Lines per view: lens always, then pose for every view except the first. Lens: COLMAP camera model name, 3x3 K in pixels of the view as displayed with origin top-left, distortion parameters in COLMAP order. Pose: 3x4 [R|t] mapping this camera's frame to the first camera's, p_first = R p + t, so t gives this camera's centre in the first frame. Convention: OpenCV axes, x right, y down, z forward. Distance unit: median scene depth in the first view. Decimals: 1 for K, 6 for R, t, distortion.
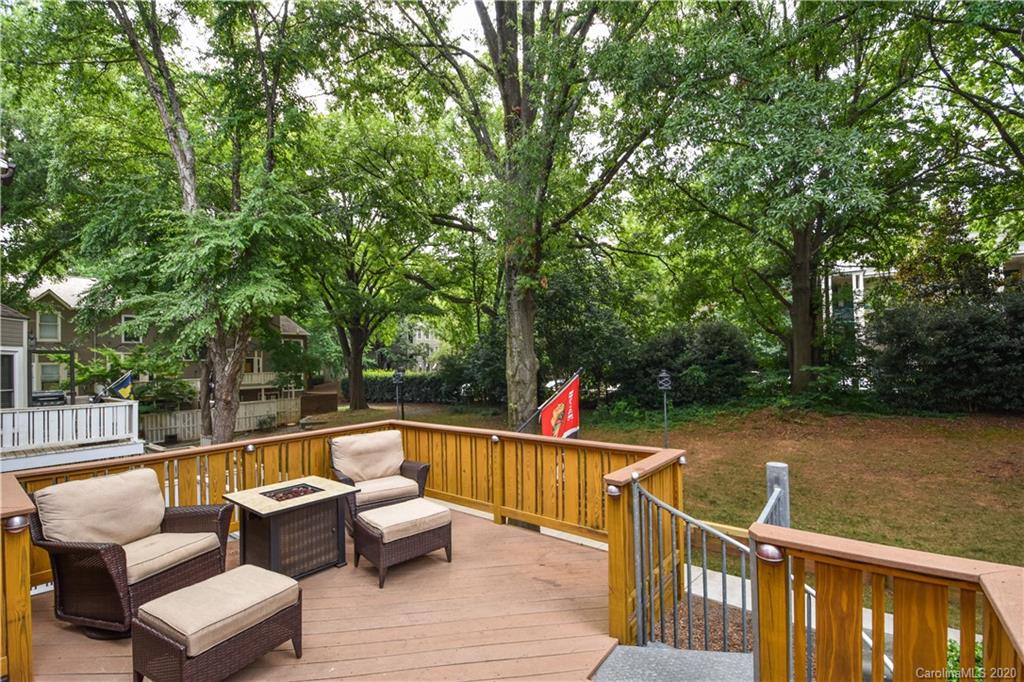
lens RADIAL K [[453.5, 0, 504.3], [0, 453.5, 354.8], [0, 0, 1]] dist [-0.000617, -0.010580]
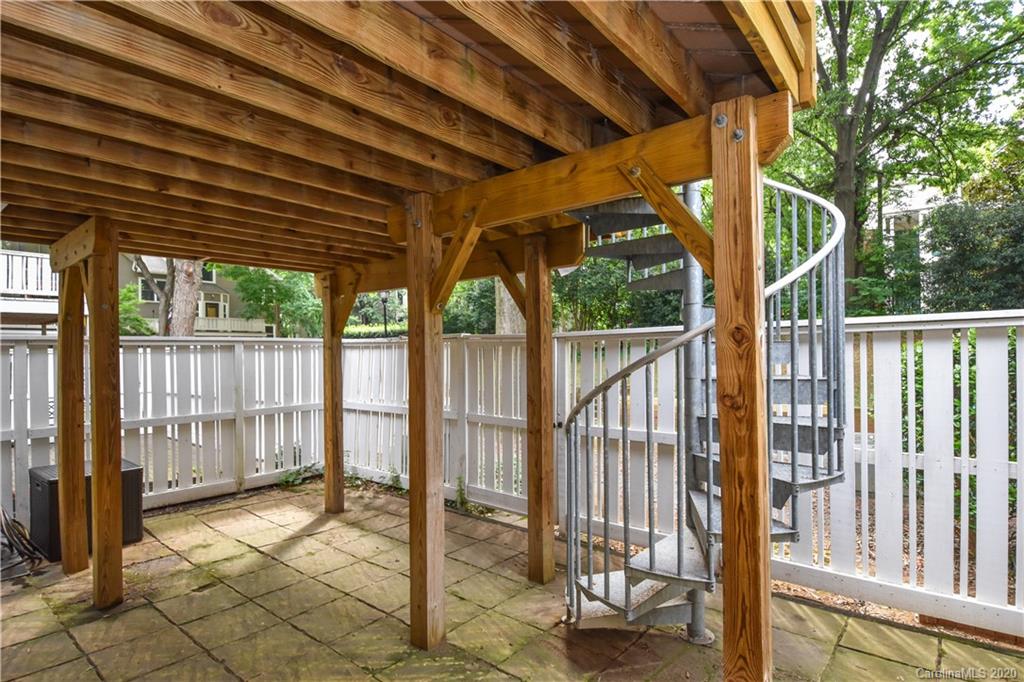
lens RADIAL K [[535.2, 0, 502.2], [0, 535.2, 351.0], [0, 0, 1]] dist [-0.002629, -0.005156]
pose [[0.999585, 0.021970, -0.018618, 0.022410], [-0.021685, 0.999646, 0.015408, 0.137719], [0.018950, -0.014998, 0.999708, -0.034848]]
